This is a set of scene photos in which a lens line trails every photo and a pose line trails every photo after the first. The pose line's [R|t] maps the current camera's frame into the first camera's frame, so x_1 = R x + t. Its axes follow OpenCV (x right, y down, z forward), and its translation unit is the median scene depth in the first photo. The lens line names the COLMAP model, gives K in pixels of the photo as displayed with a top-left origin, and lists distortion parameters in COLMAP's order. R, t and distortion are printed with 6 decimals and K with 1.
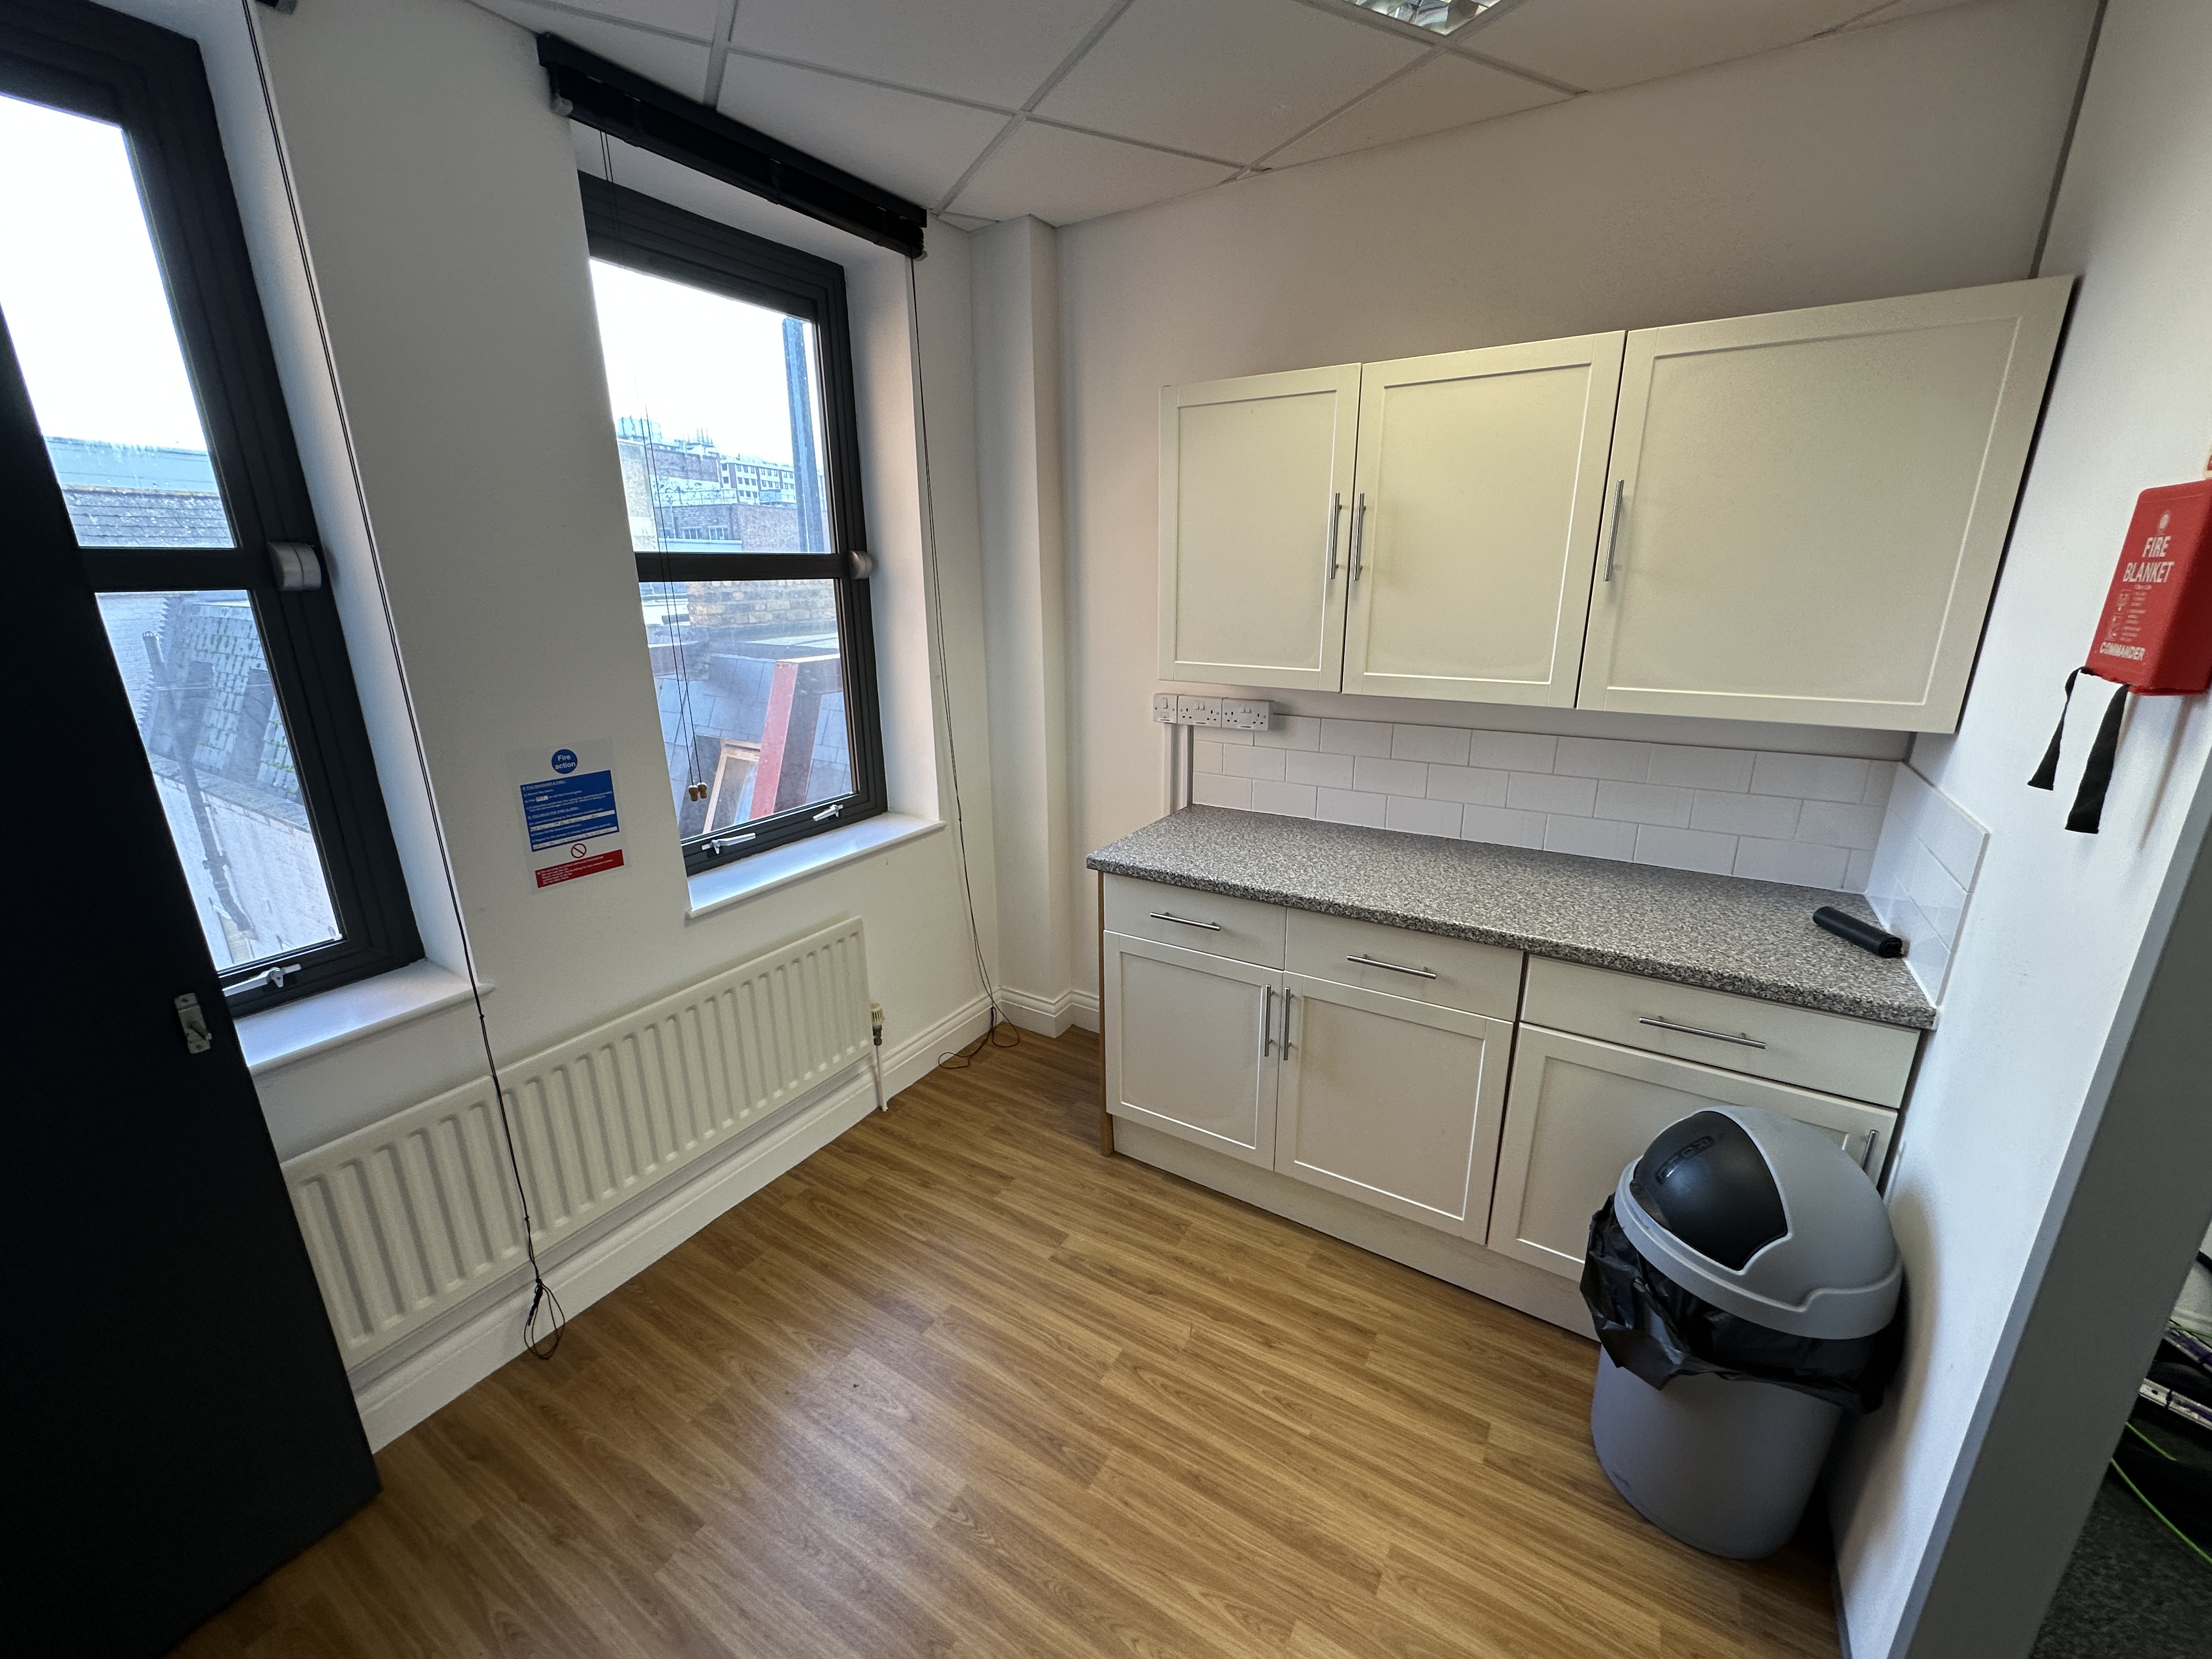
lens RADIAL K [[879.9, 0, 1095.1], [0, 879.9, 827.2], [0, 0, 1]] dist [-0.002101, 0.000293]
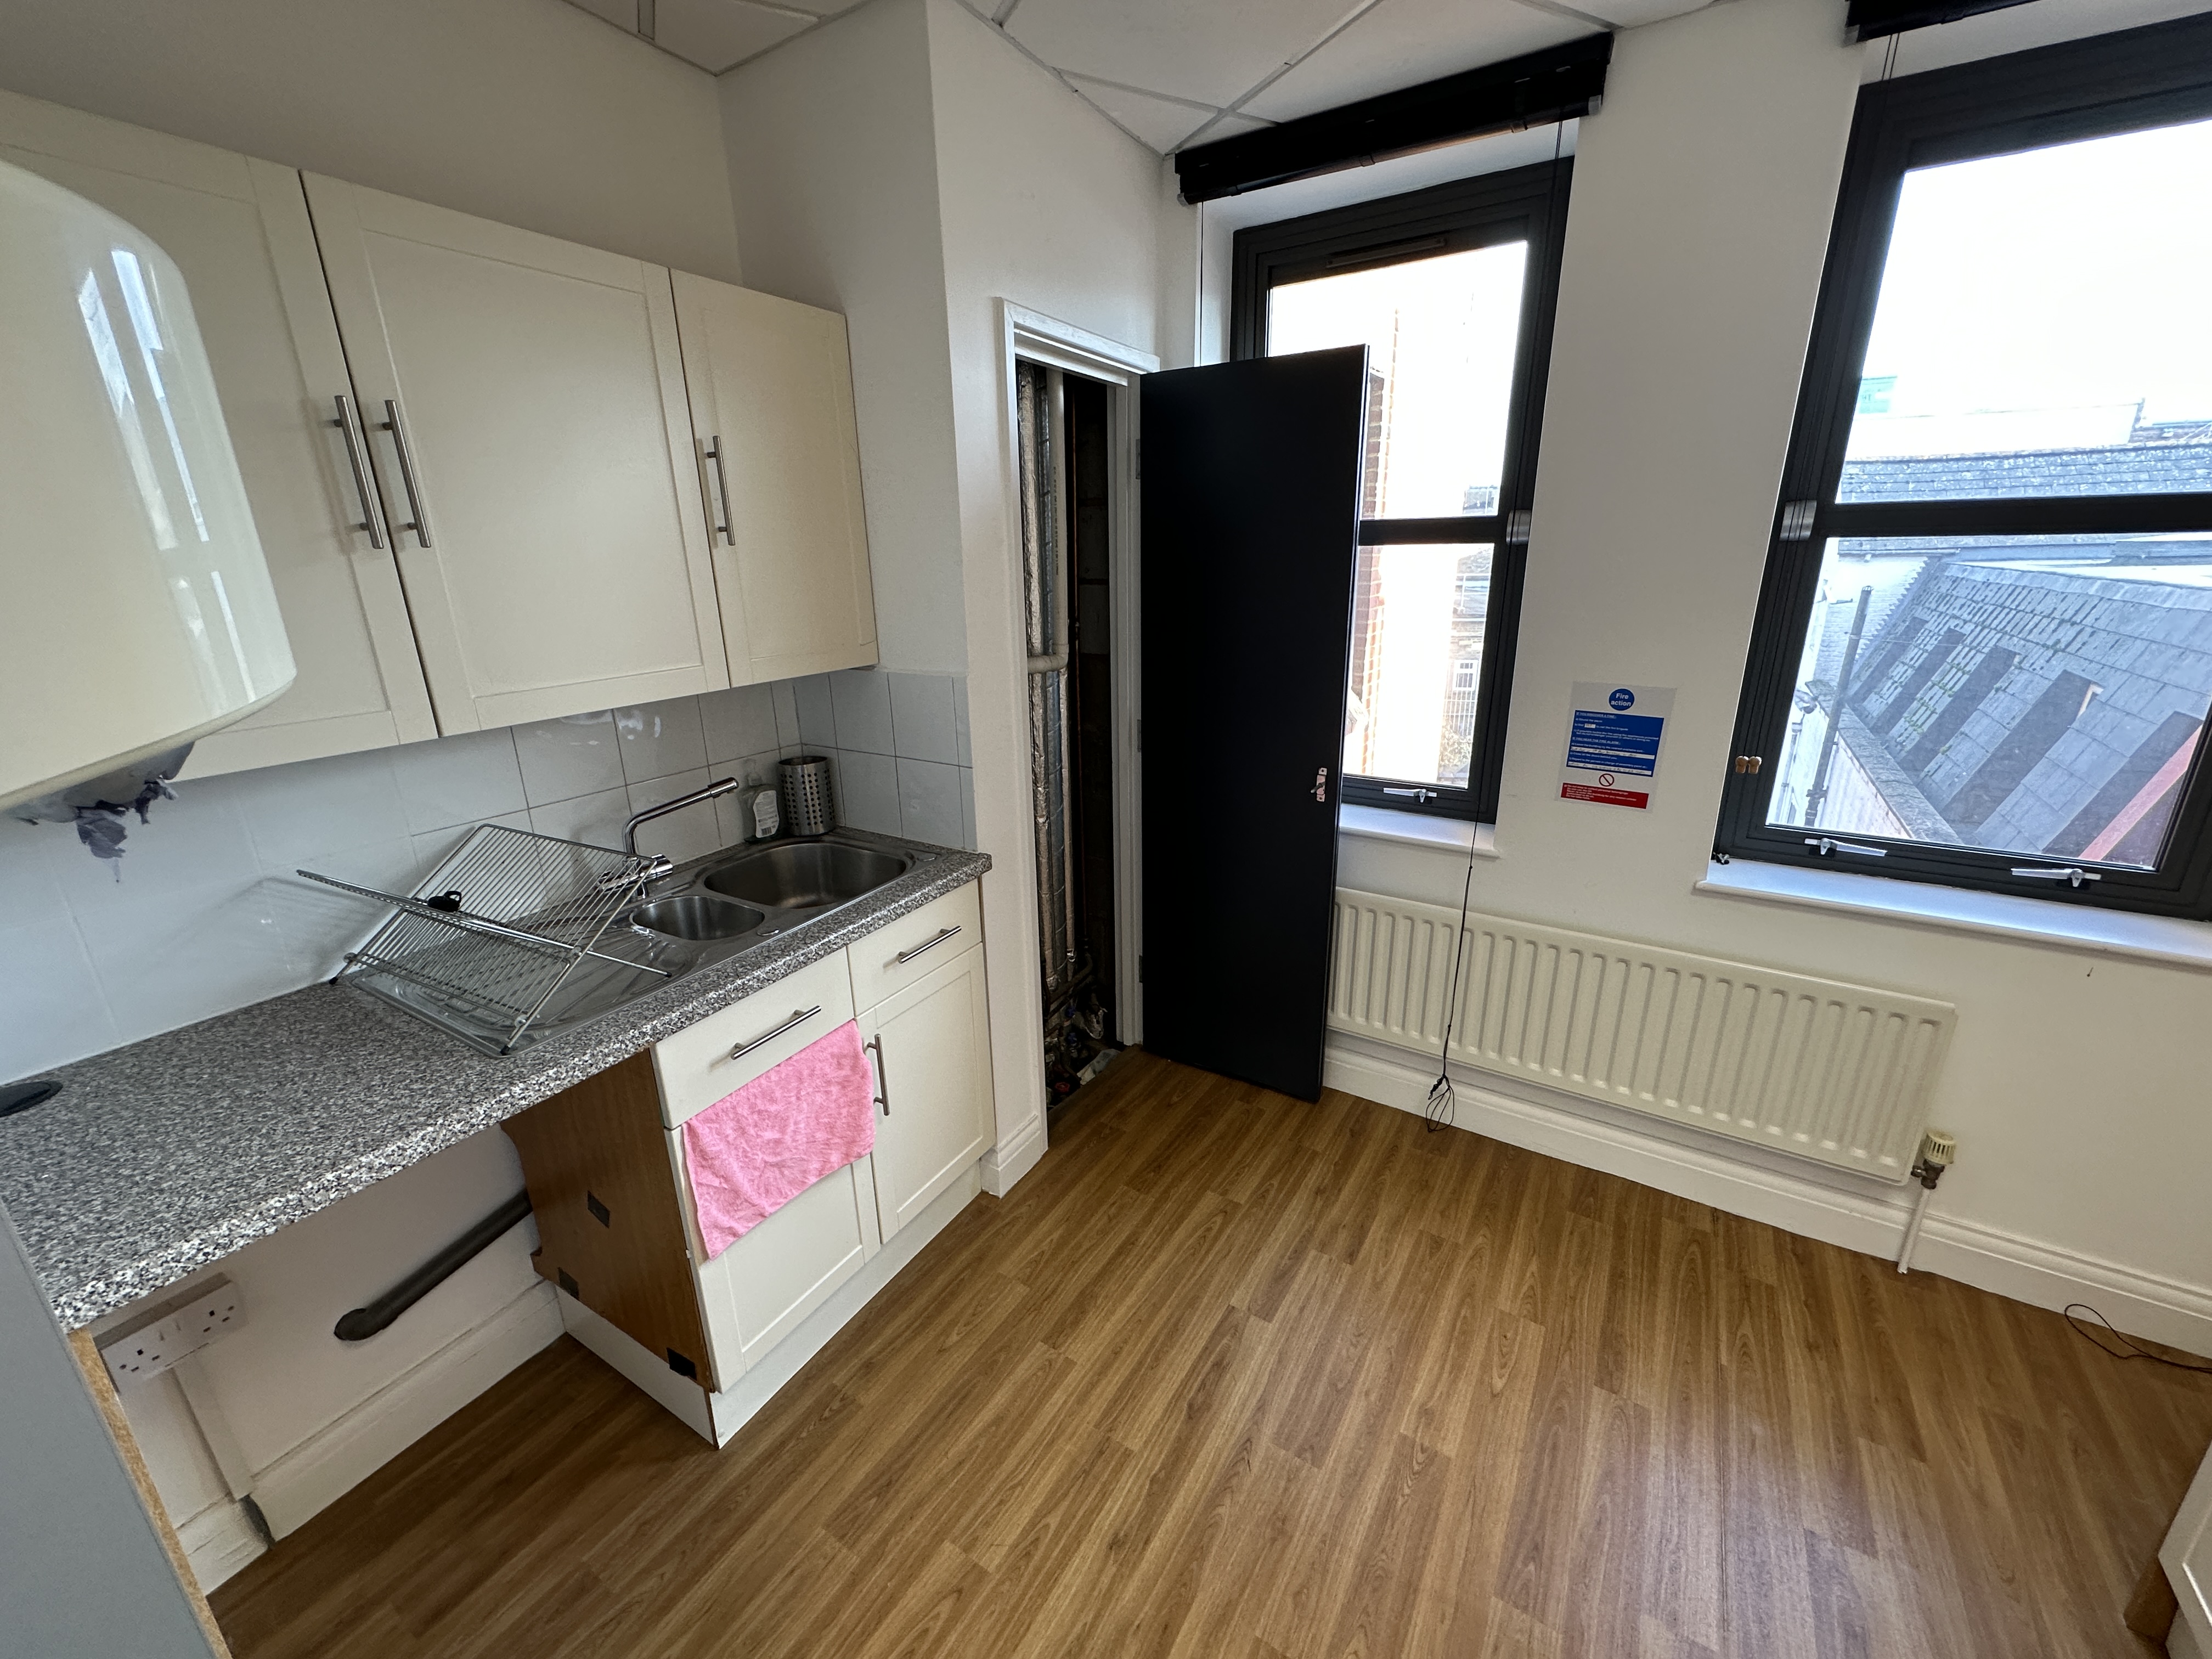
lens RADIAL K [[879.9, 0, 1106.3], [0, 879.9, 824.2], [0, 0, 1]] dist [-0.002101, 0.000293]
pose [[-0.015550, 0.305986, -0.951909, 0.518452], [-0.265169, 0.916673, 0.298992, -0.089653], [0.964077, 0.257066, 0.066884, 0.332587]]
